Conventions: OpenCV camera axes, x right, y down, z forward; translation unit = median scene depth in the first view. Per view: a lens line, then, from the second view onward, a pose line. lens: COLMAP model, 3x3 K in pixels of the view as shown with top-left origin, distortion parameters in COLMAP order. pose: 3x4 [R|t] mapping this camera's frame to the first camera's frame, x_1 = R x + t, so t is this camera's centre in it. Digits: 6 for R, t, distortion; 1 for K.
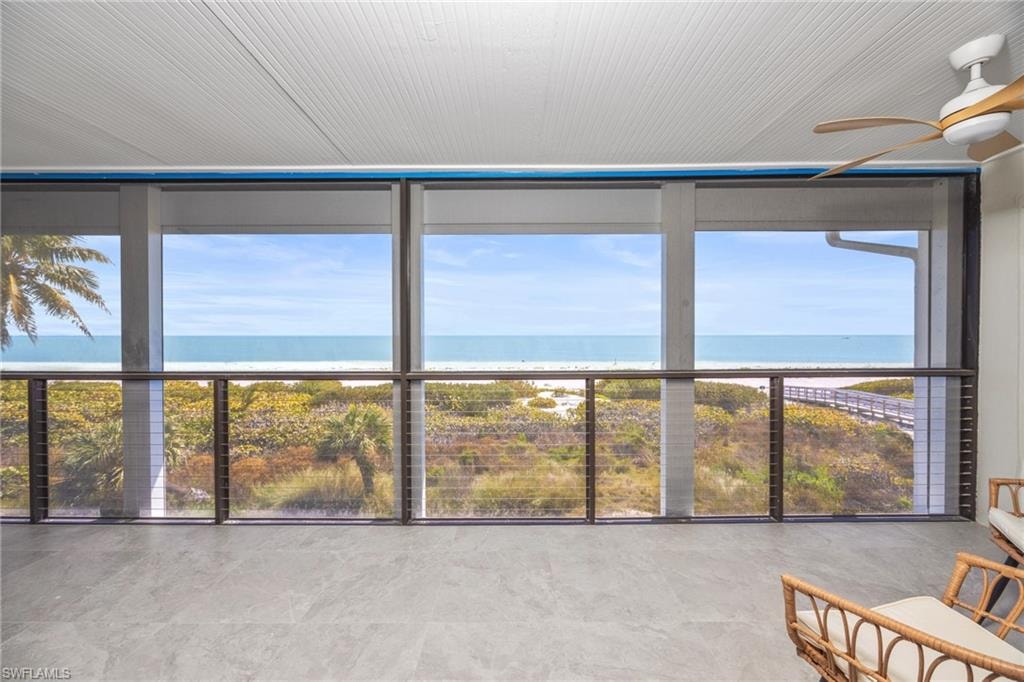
lens RADIAL K [[399.5, 0, 510.7], [0, 399.5, 328.3], [0, 0, 1]] dist [-0.000851, -0.000060]
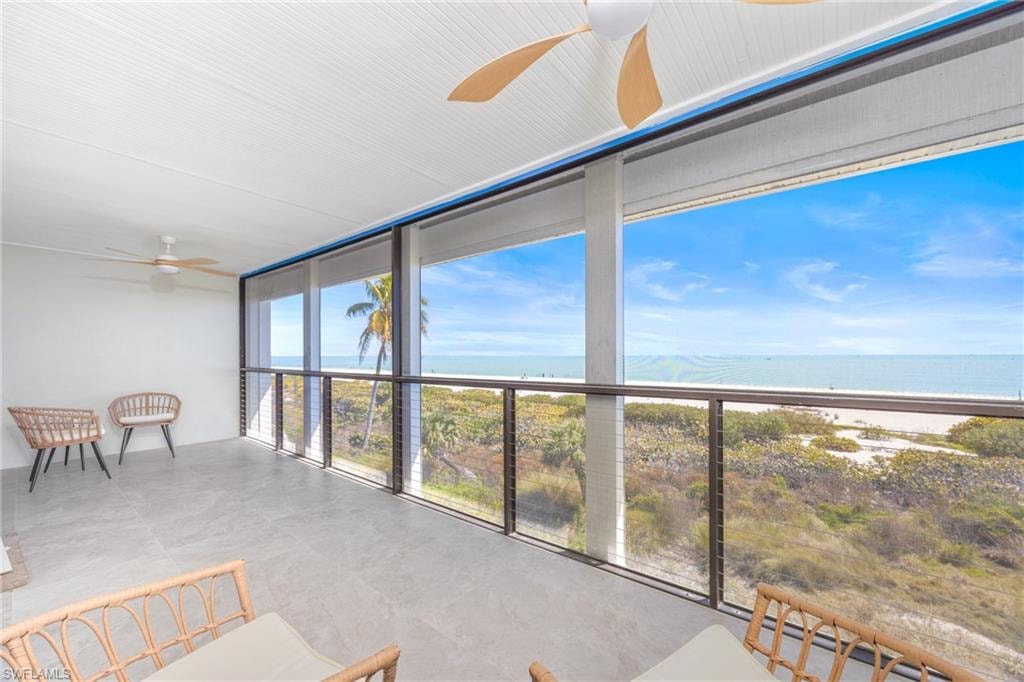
lens RADIAL K [[405.7, 0, 512.0], [0, 405.7, 341.0], [0, 0, 1]] dist [-0.003340, -0.000246]
pose [[0.772097, -0.023361, -0.635075, 0.191627], [0.012010, 0.999682, -0.022173, 0.007148], [0.635391, 0.009492, 0.772132, 0.050367]]
